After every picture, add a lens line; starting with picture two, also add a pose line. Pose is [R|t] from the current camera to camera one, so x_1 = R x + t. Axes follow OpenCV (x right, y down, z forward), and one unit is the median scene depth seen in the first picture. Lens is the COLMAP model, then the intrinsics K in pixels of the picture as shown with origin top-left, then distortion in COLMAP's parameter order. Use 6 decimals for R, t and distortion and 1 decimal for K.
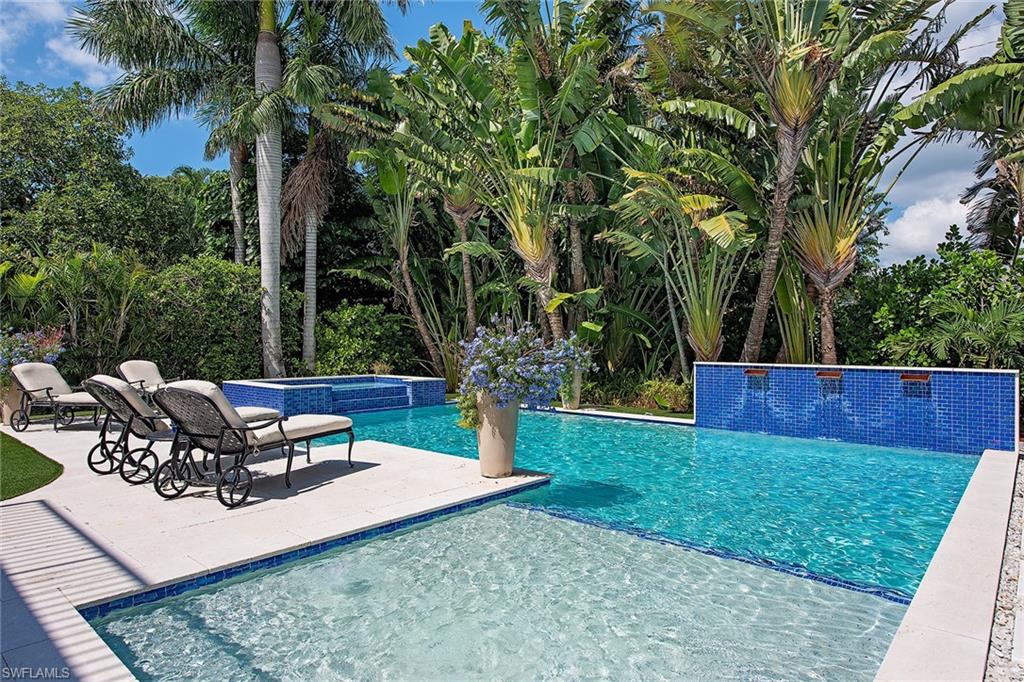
lens RADIAL K [[600.6, 0, 511.0], [0, 600.6, 342.1], [0, 0, 1]] dist [-0.000860, 0.000221]
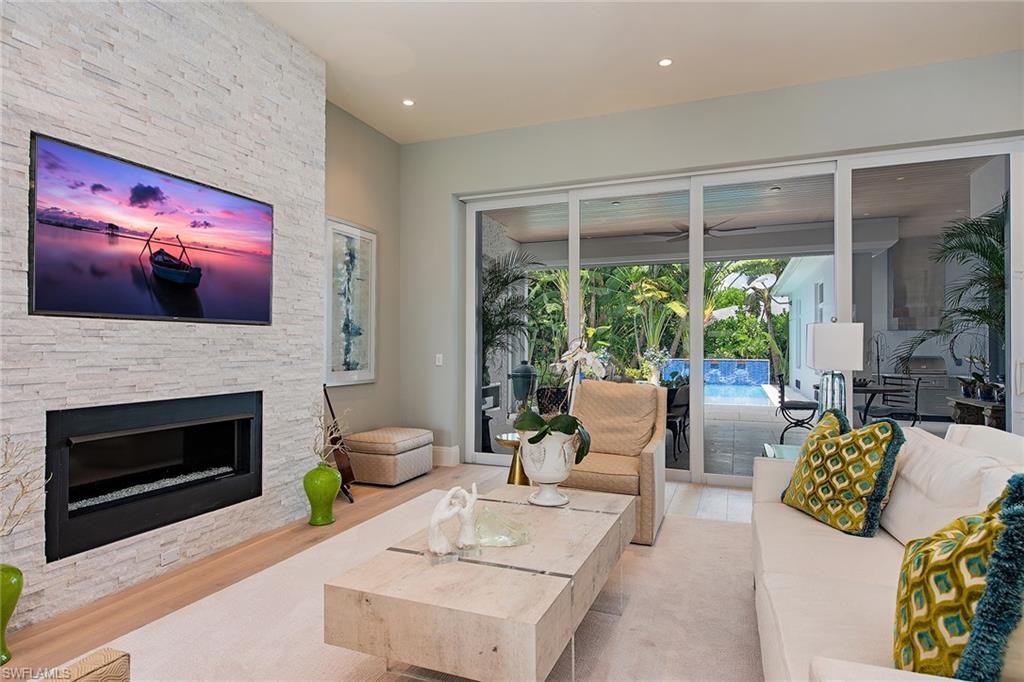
lens RADIAL K [[563.7, 0, 511.2], [0, 563.7, 341.5], [0, 0, 1]] dist [-0.008087, -0.000971]
pose [[0.937733, 0.000626, 0.347358, -1.051875], [0.001935, 0.999973, -0.007028, -0.022202], [-0.347353, 0.007262, 0.937706, -0.945441]]
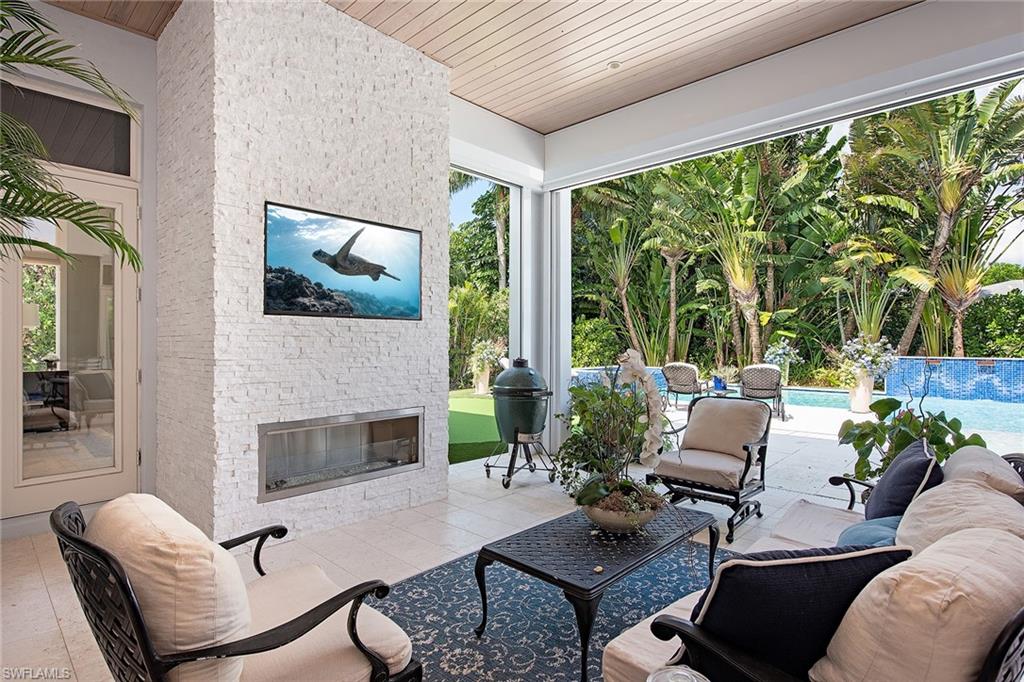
lens RADIAL K [[528.5, 0, 504.8], [0, 528.5, 341.9], [0, 0, 1]] dist [0.004203, -0.001189]
pose [[0.999812, -0.002950, -0.019168, -0.665212], [0.002989, 0.999993, 0.002040, -0.010823], [0.019161, -0.002097, 0.999814, -0.441840]]
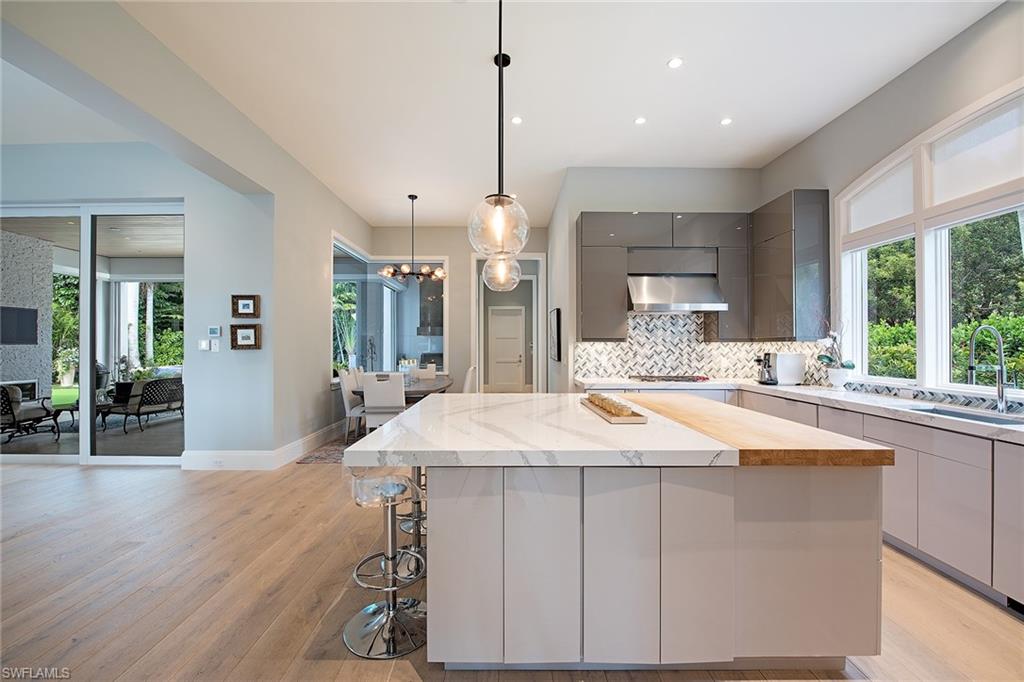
lens RADIAL K [[442.7, 0, 513.5], [0, 442.7, 341.7], [0, 0, 1]] dist [0.001829, 0.000106]
pose [[0.743550, -0.000713, 0.668680, -0.628402], [0.002473, 0.999996, -0.001683, -0.026599], [-0.668676, 0.002905, 0.743548, -1.240741]]
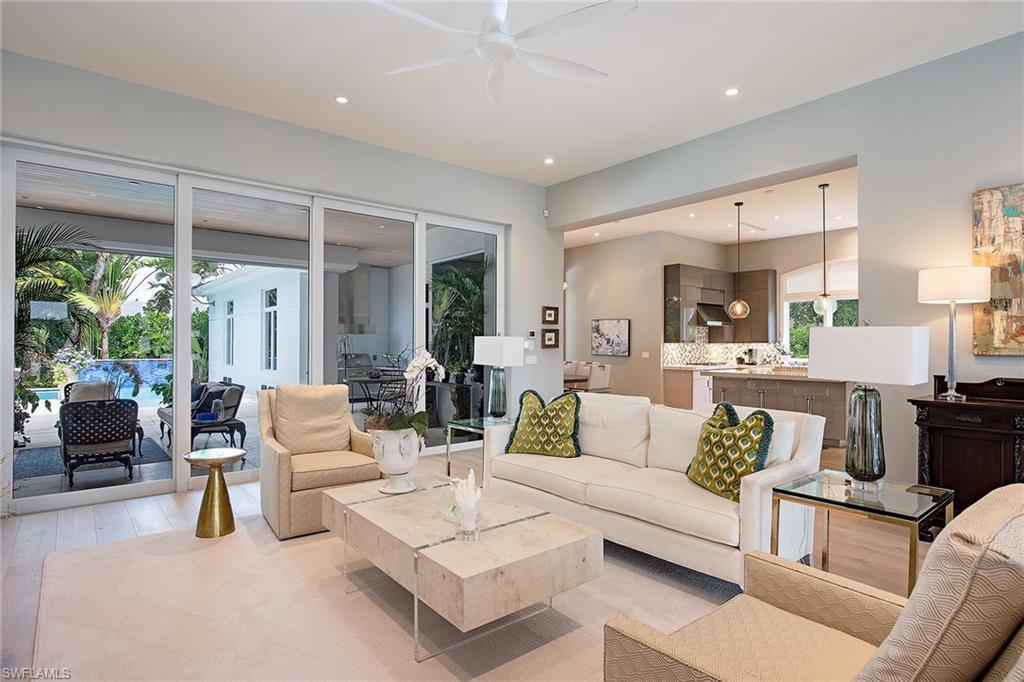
lens RADIAL K [[539.9, 0, 511.1], [0, 539.9, 342.3], [0, 0, 1]] dist [-0.026601, -0.000985]
pose [[0.154222, 0.000120, 0.988036, -1.216852], [0.000067, 1.000000, -0.000132, -0.027787], [-0.988036, 0.000086, 0.154222, -0.809446]]
